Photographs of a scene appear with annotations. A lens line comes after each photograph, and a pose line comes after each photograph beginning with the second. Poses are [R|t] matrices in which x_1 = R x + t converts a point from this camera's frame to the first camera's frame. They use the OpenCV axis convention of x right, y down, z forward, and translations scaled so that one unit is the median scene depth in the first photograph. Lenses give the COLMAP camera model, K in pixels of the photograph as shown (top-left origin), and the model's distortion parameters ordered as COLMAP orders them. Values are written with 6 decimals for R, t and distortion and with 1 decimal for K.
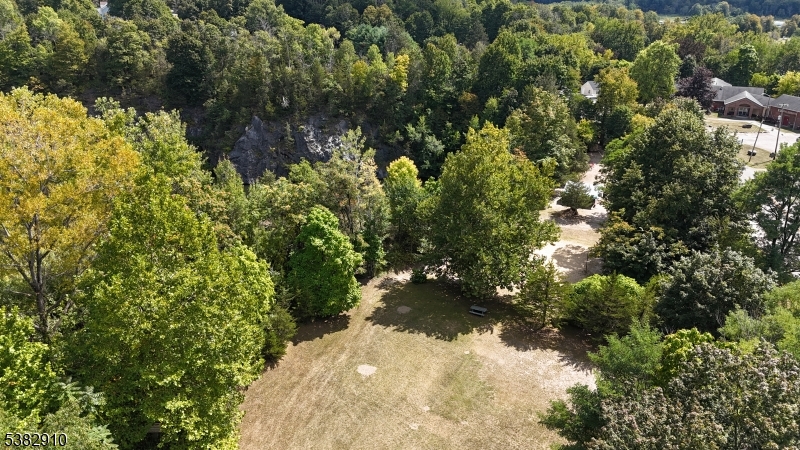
lens RADIAL K [[588.2, 0, 398.6], [0, 588.2, 221.7], [0, 0, 1]] dist [0.092064, -0.099432]
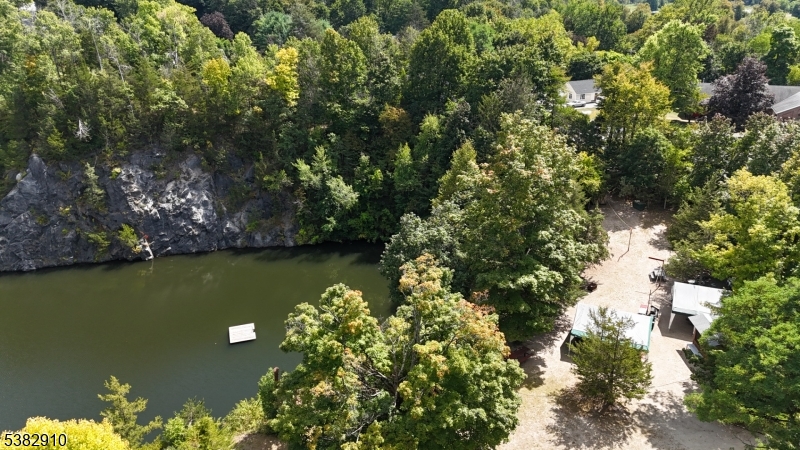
lens RADIAL K [[588.2, 0, 398.6], [0, 588.2, 221.7], [0, 0, 1]] dist [0.092064, -0.099432]
pose [[0.997237, -0.038404, 0.063590, 0.078719], [0.038080, 0.999255, 0.006304, -0.099517], [-0.063785, -0.003866, 0.997956, 0.371909]]
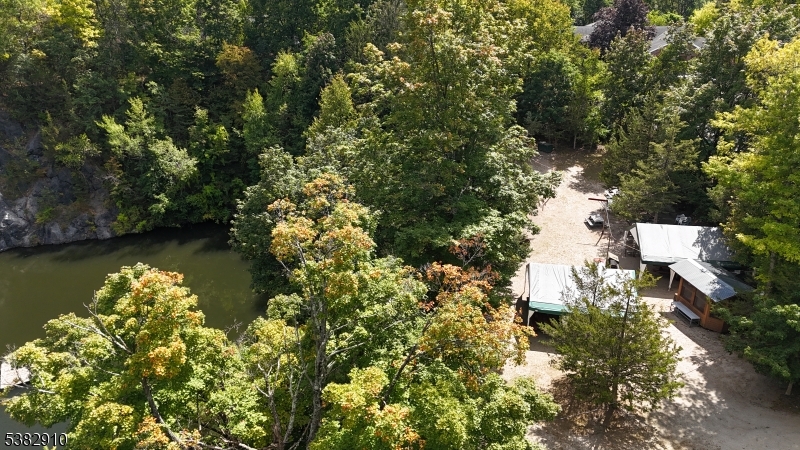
lens RADIAL K [[588.2, 0, 398.6], [0, 588.2, 221.7], [0, 0, 1]] dist [0.092064, -0.099432]
pose [[0.947515, -0.126705, 0.293531, 0.084000], [0.118598, 0.991907, 0.045334, -0.080586], [-0.296899, -0.008142, 0.954874, 0.492706]]
